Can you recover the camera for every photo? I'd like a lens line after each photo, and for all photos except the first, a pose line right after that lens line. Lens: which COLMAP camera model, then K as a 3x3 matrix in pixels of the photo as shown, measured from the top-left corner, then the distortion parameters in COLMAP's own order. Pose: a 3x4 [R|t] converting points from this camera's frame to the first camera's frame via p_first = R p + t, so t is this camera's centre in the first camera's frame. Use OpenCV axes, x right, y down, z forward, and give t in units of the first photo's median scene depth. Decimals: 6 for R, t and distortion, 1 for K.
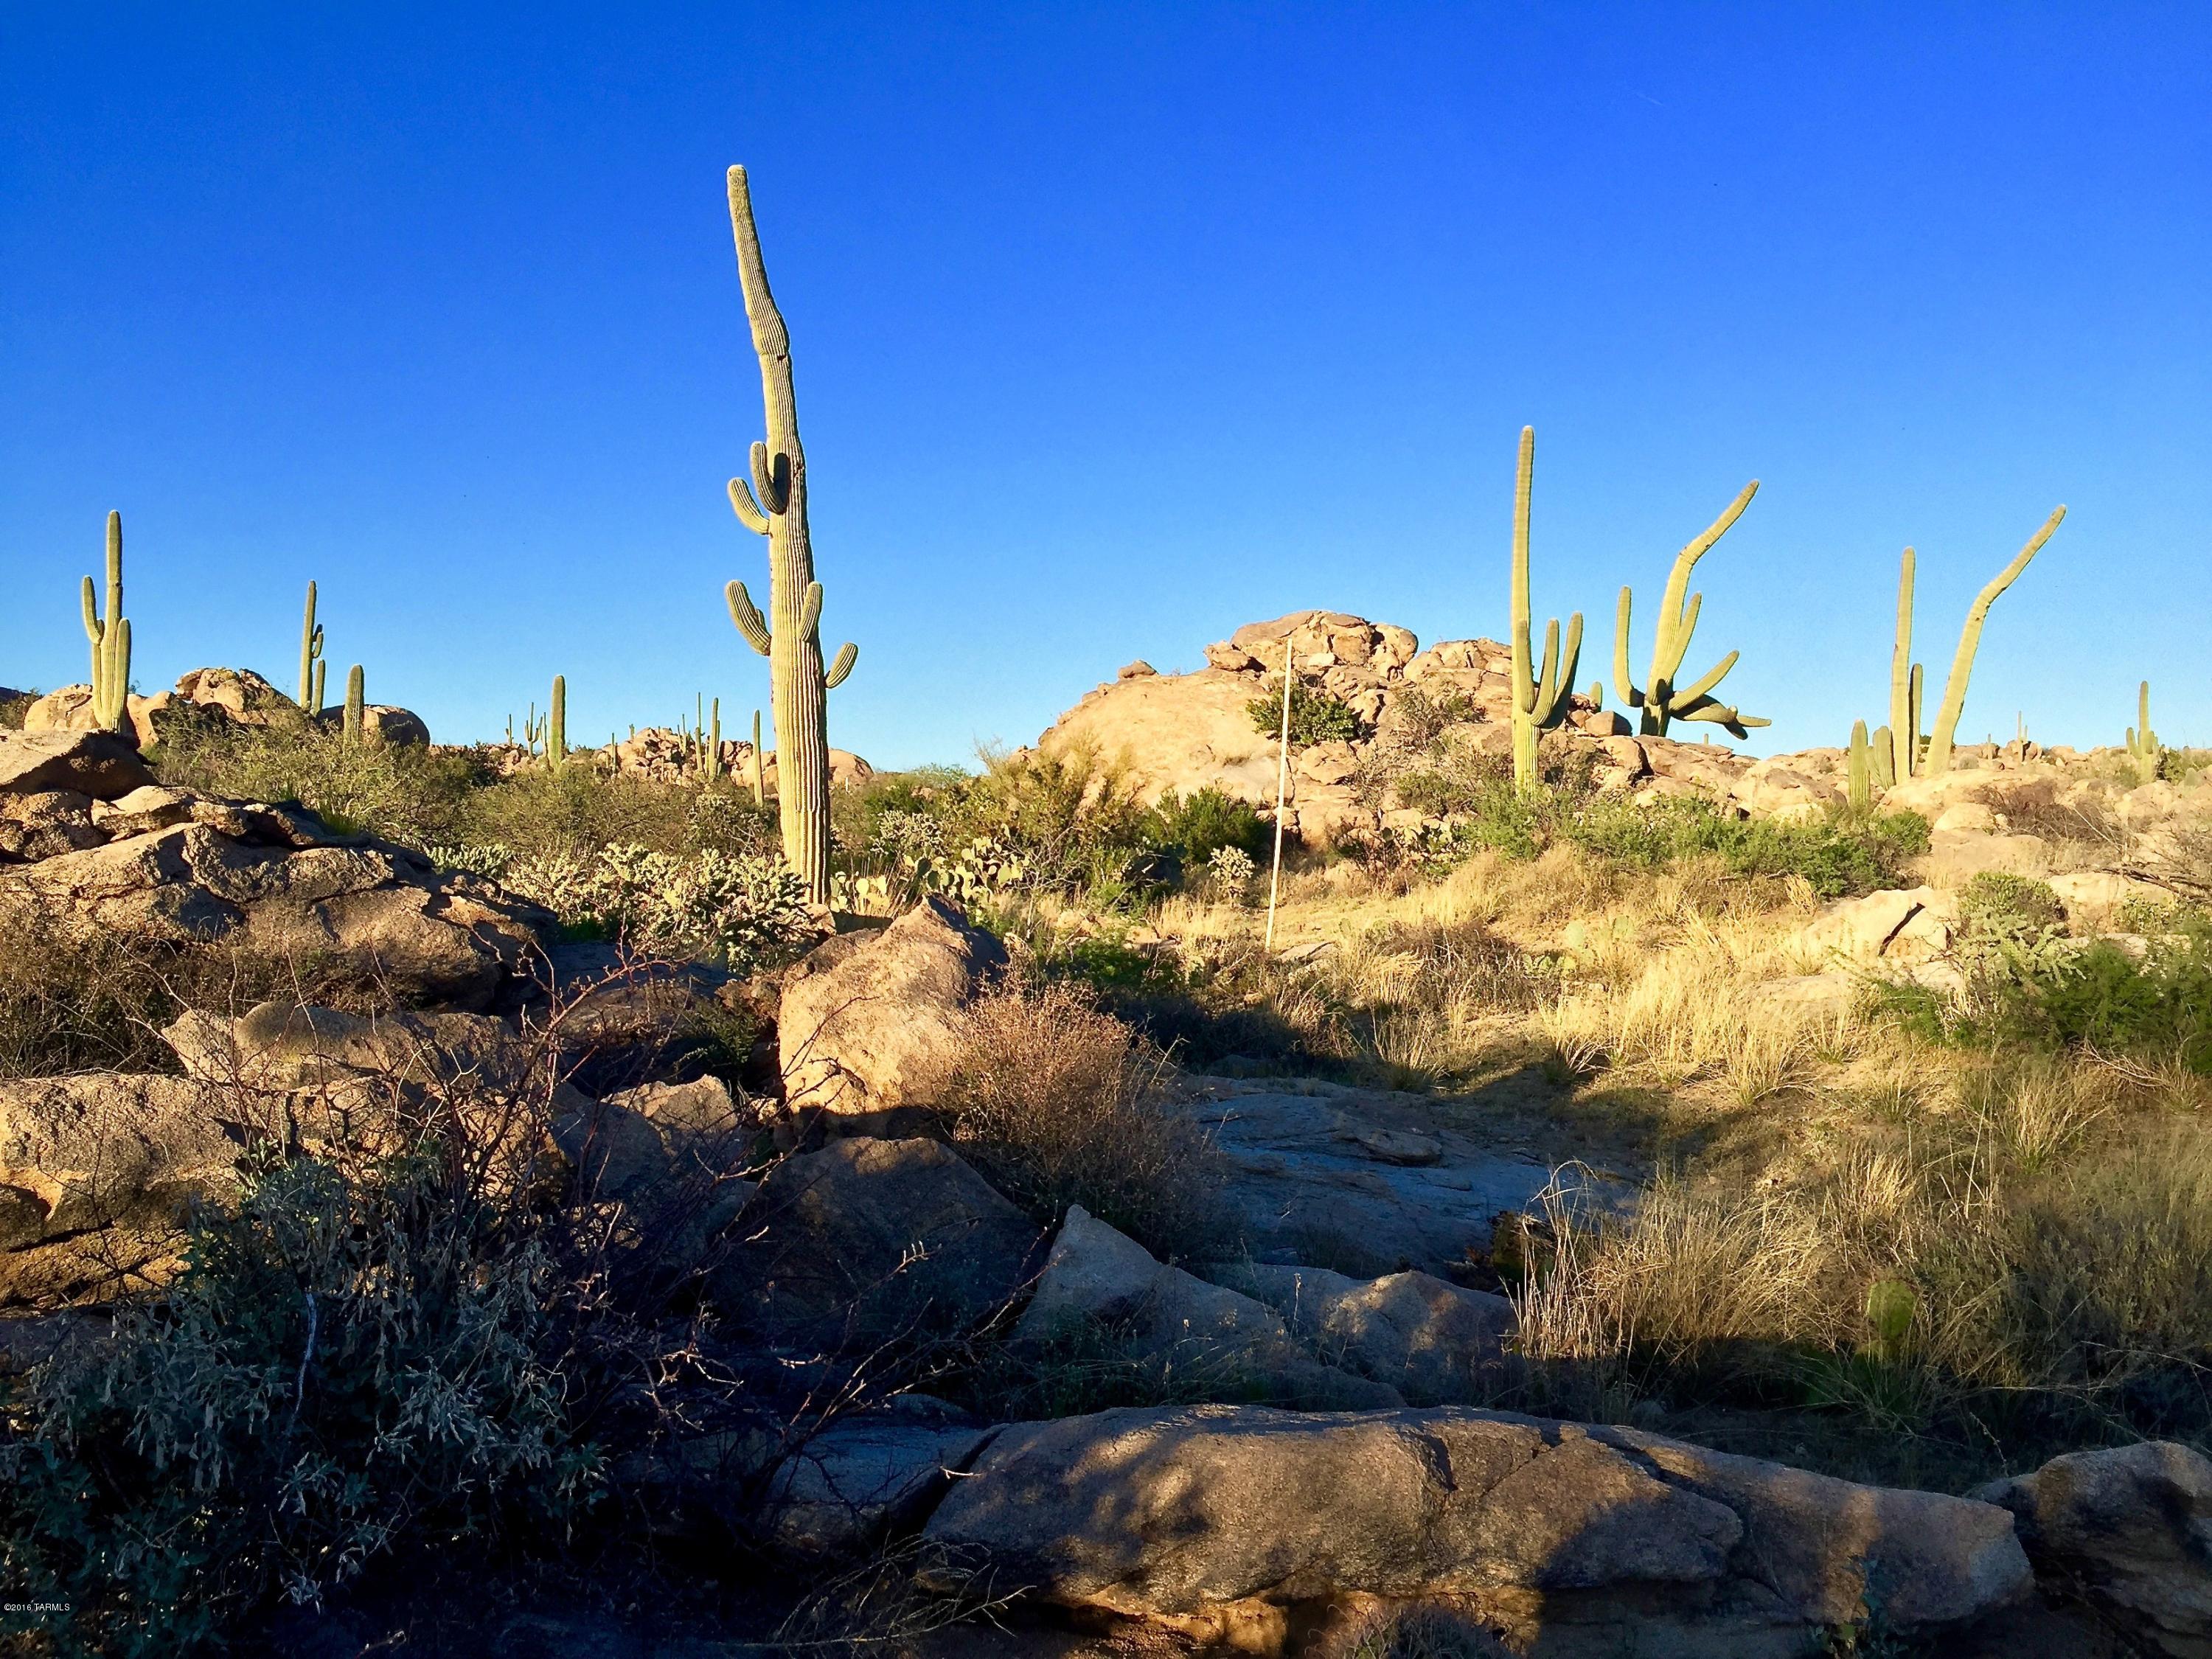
lens RADIAL K [[1901.3, 0, 1036.4], [0, 1901.3, 832.8], [0, 0, 1]] dist [0.003232, 0.000066]
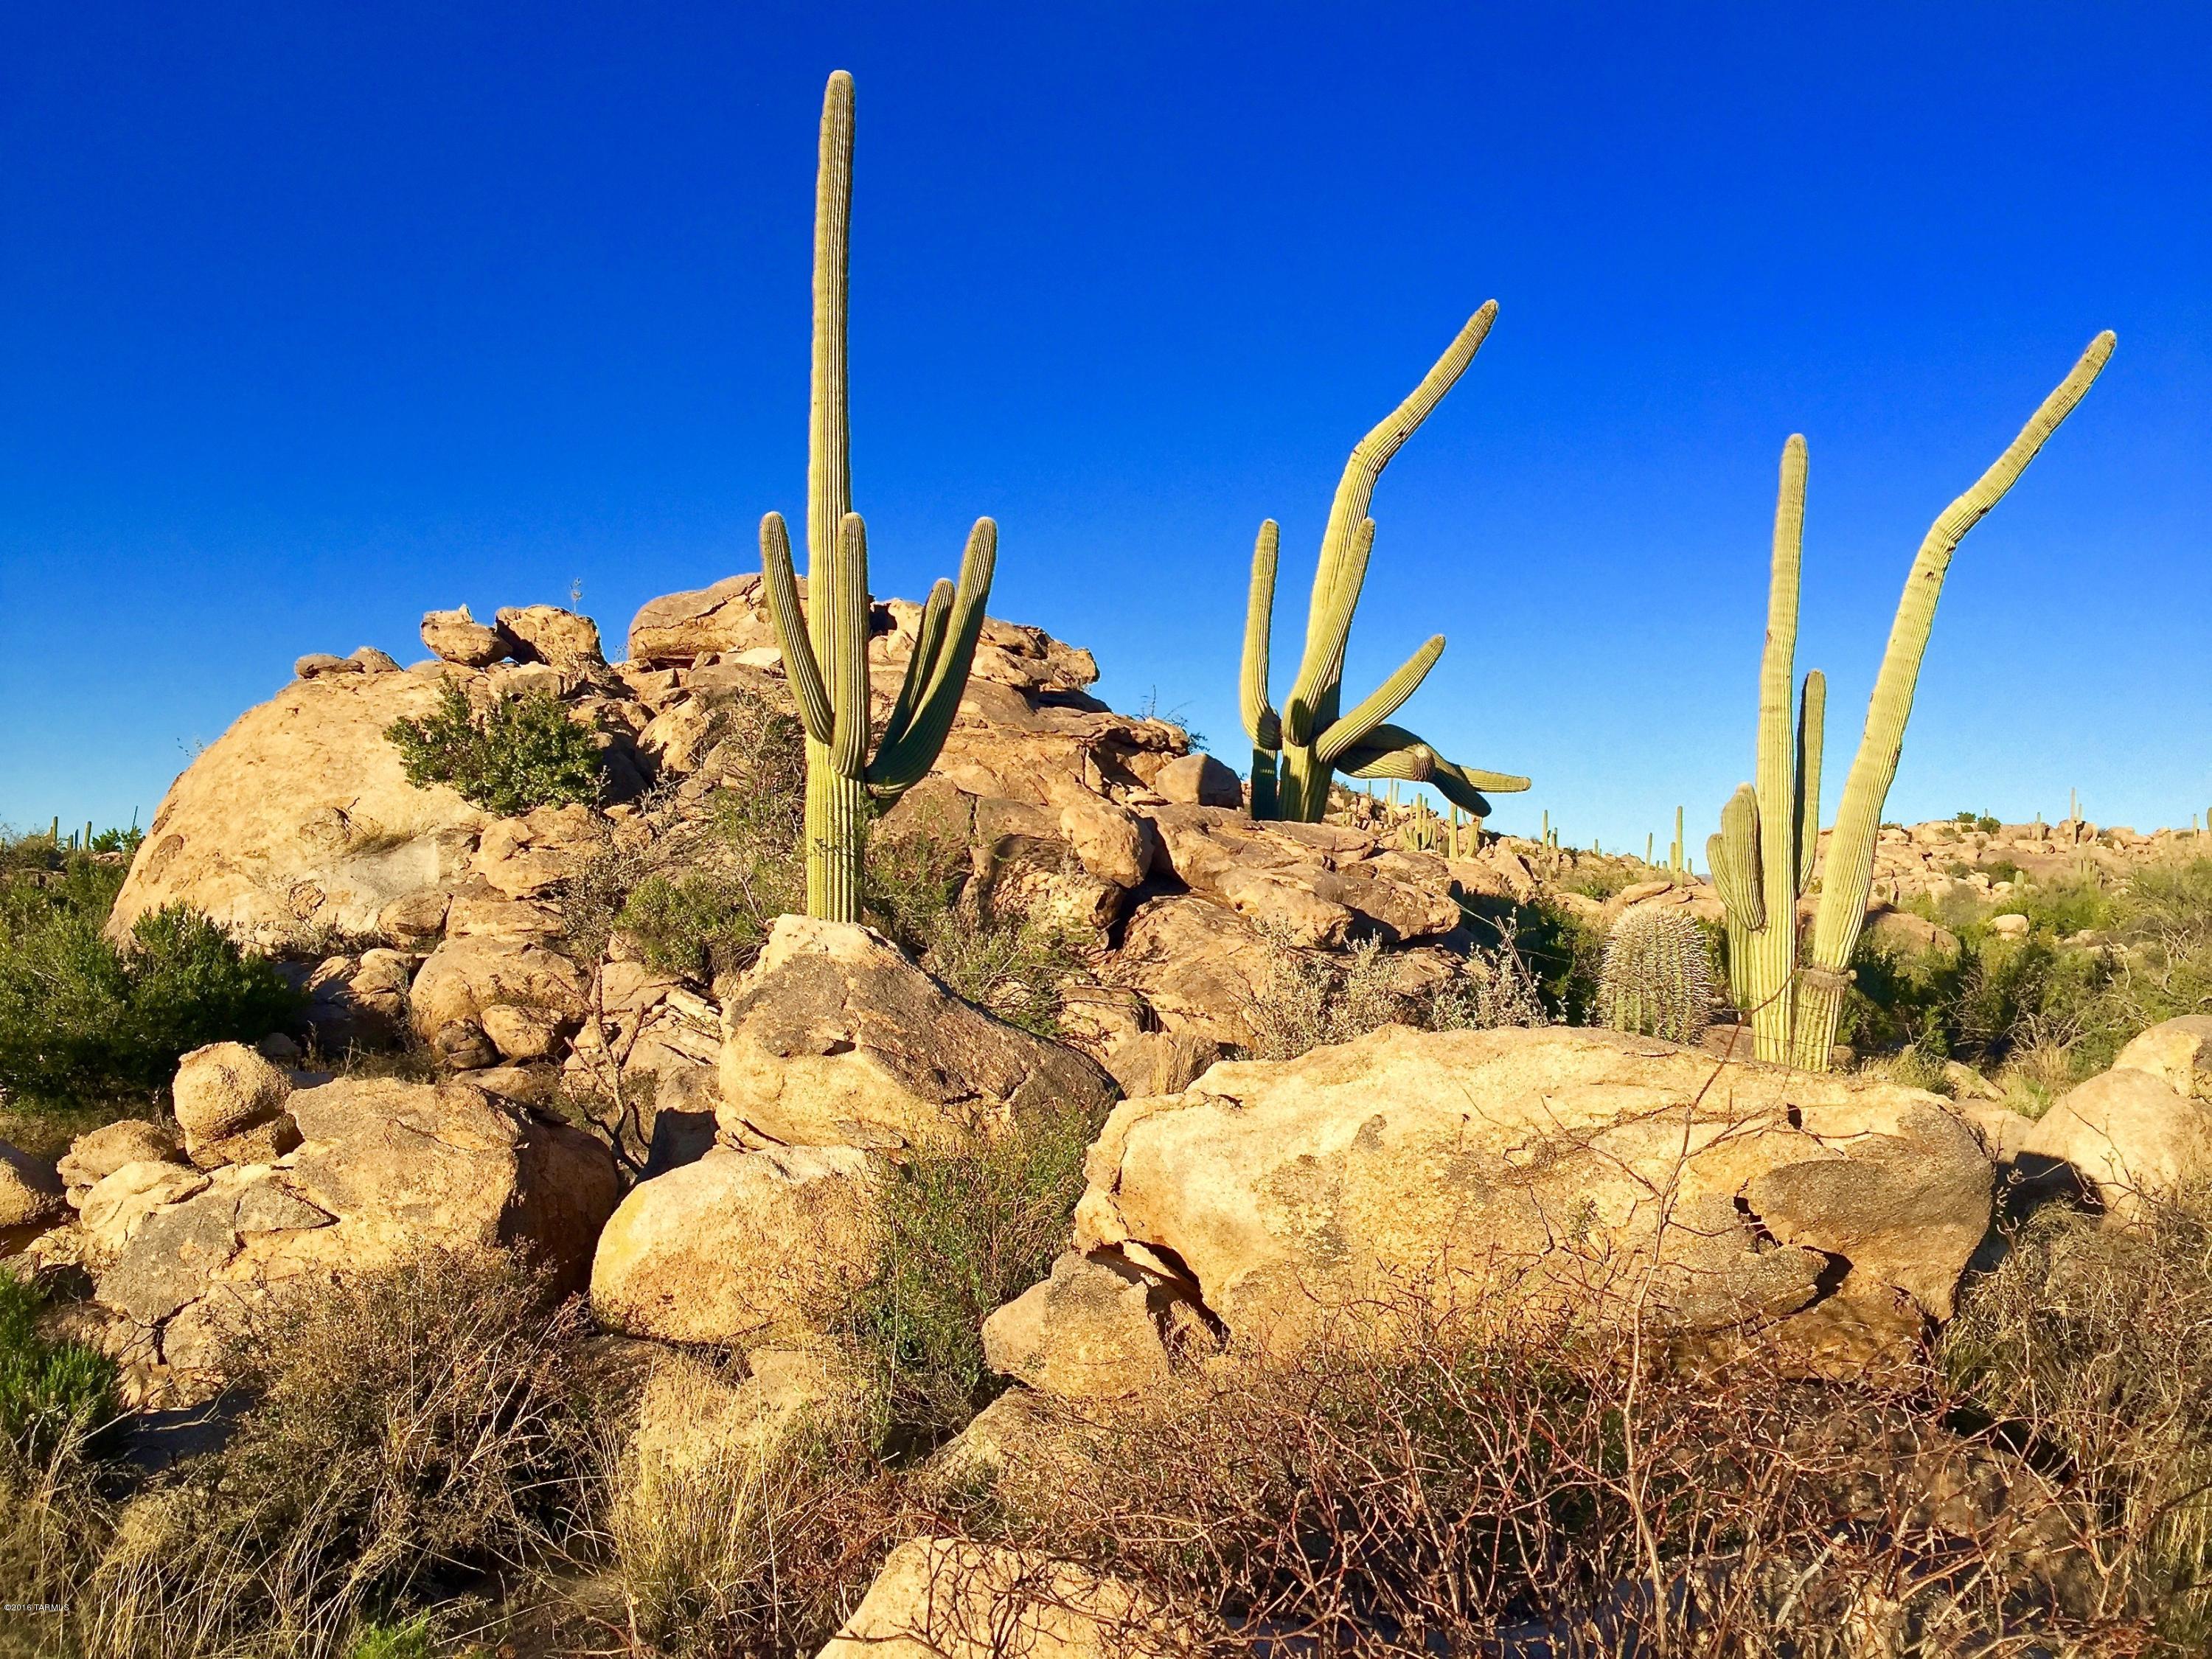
lens RADIAL K [[1864.5, 0, 1105.9], [0, 1864.5, 827.2], [0, 0, 1]] dist [0.038013, -0.003710]
pose [[0.999865, 0.016449, -0.000408, 0.284075], [-0.016453, 0.999221, -0.035864, -0.027729], [-0.000182, 0.035866, 0.999357, 0.521633]]
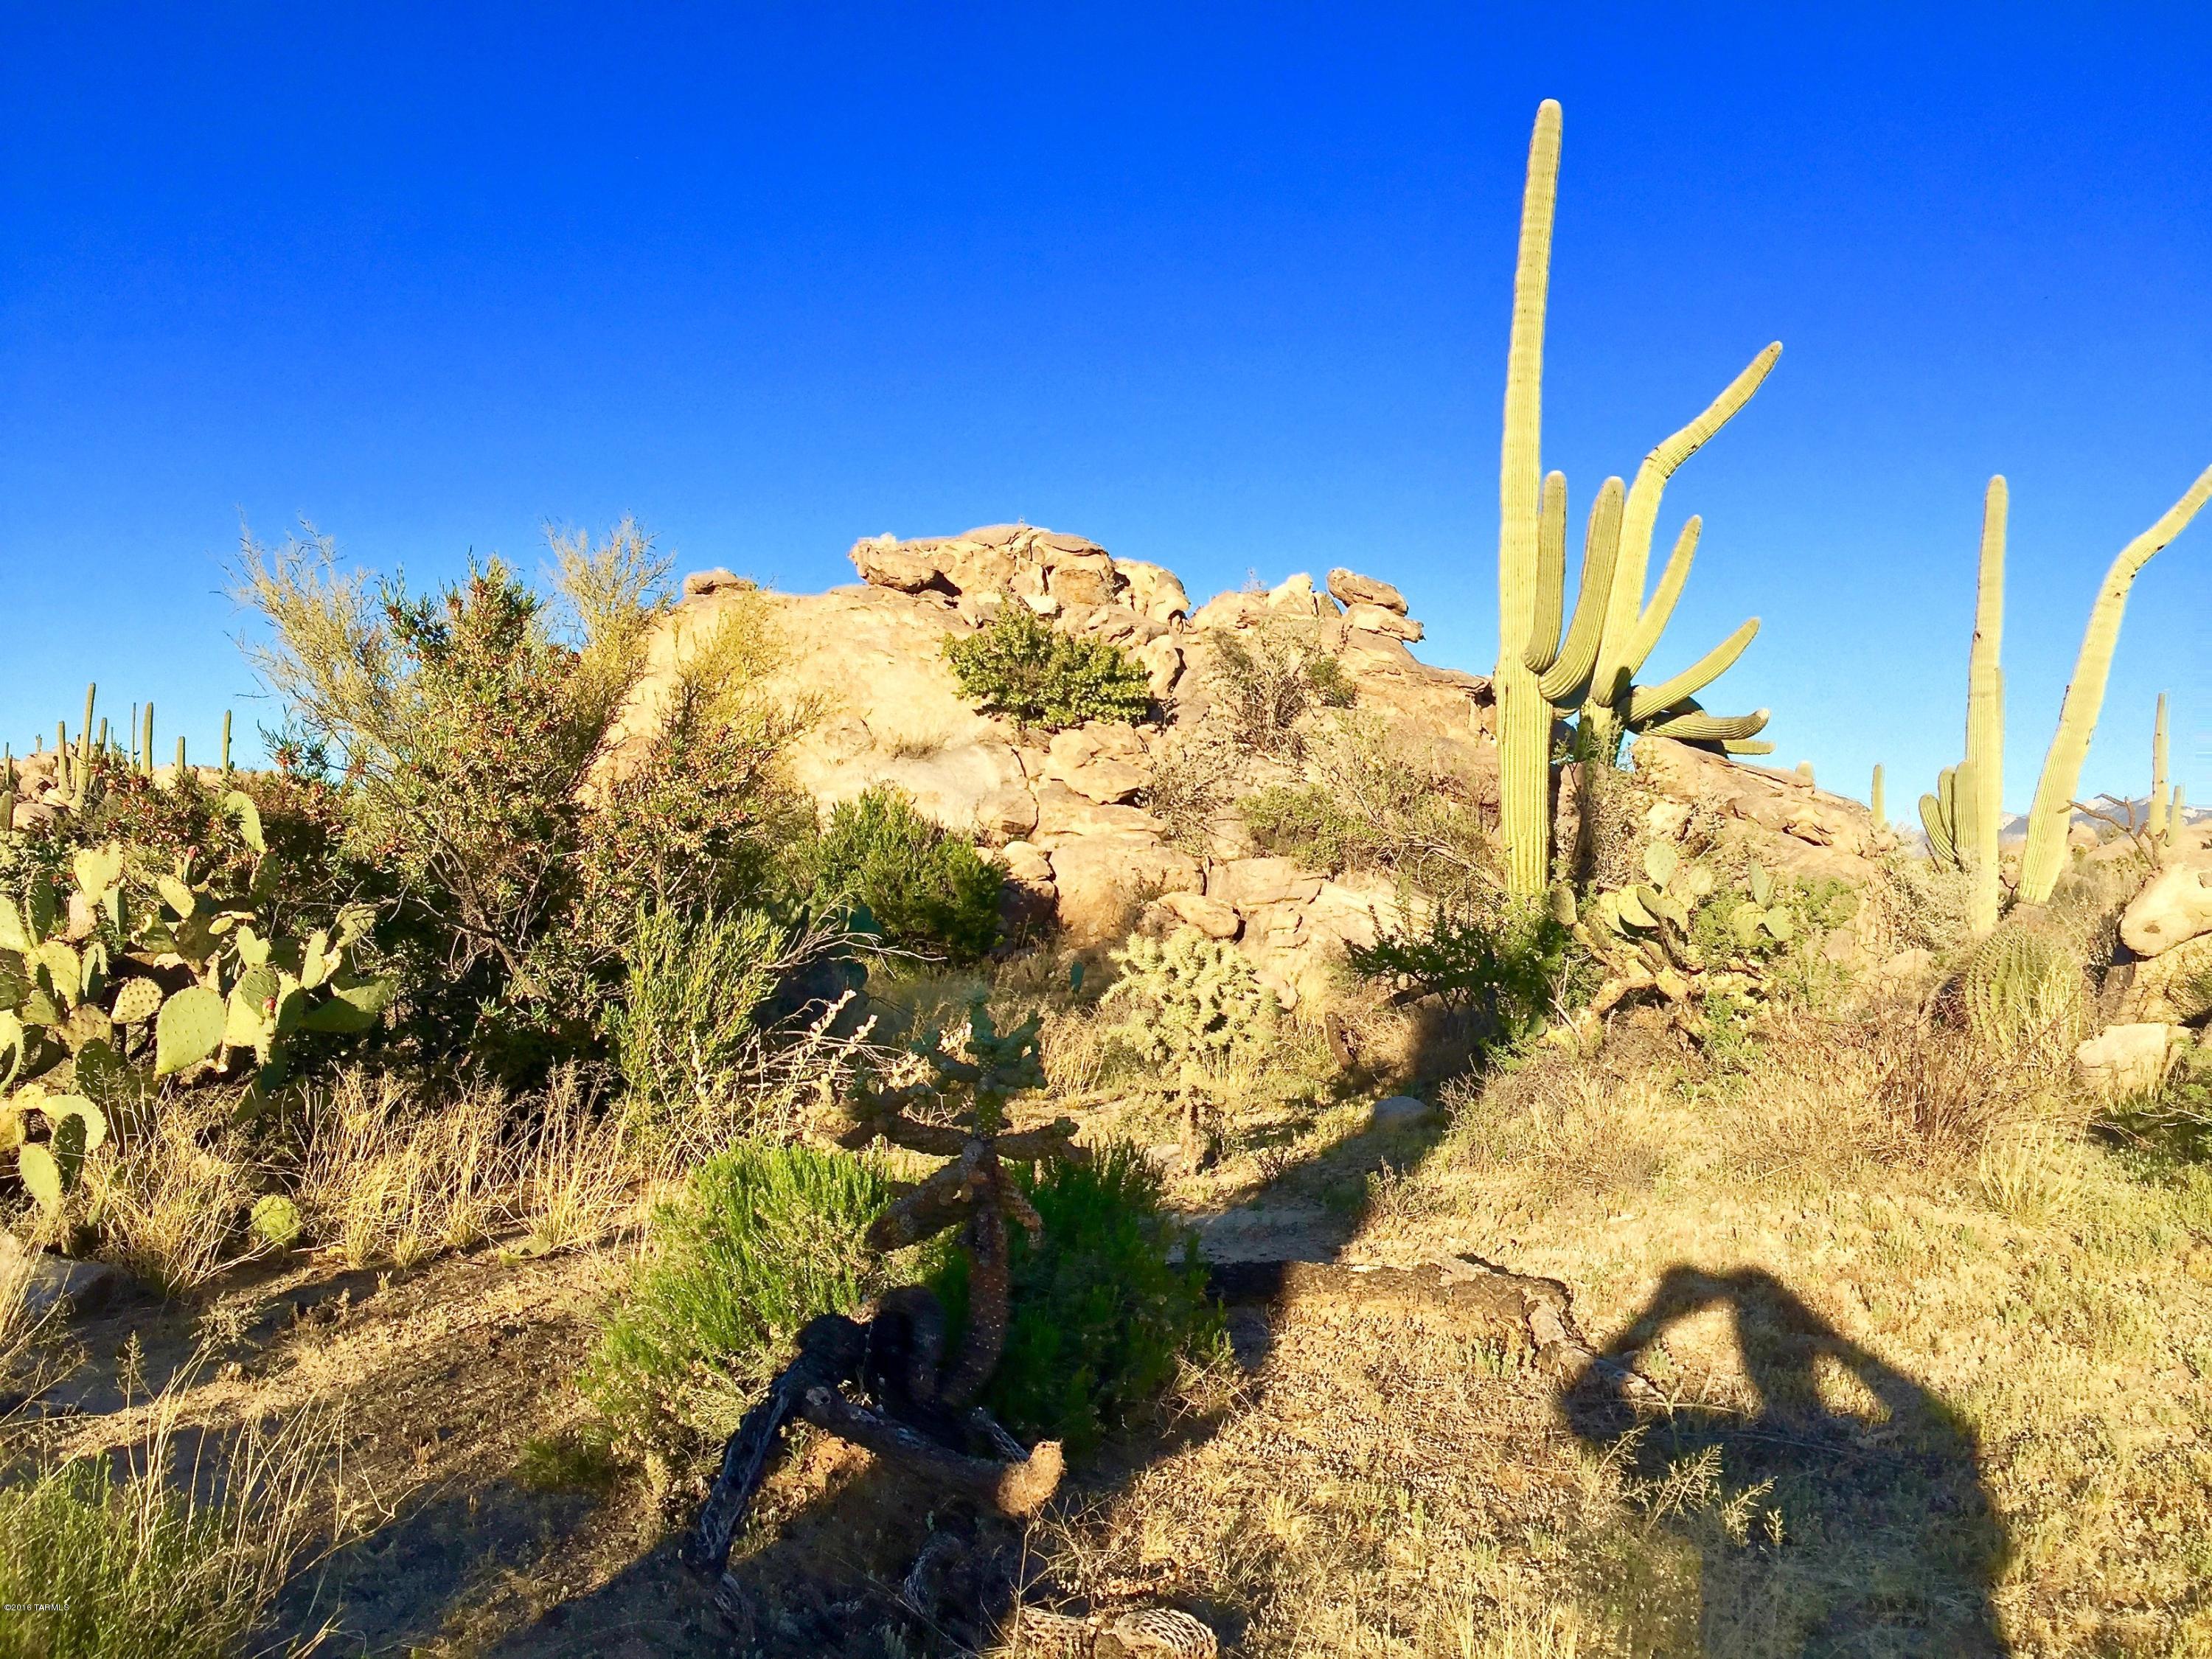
lens RADIAL K [[1873.8, 0, 1056.7], [0, 1873.8, 834.1], [0, 0, 1]] dist [0.013881, -0.002219]
pose [[0.965299, 0.049355, 0.256440, 0.013168], [-0.040048, 0.998340, -0.041392, 0.003693], [-0.258057, 0.029686, 0.965673, 0.498759]]
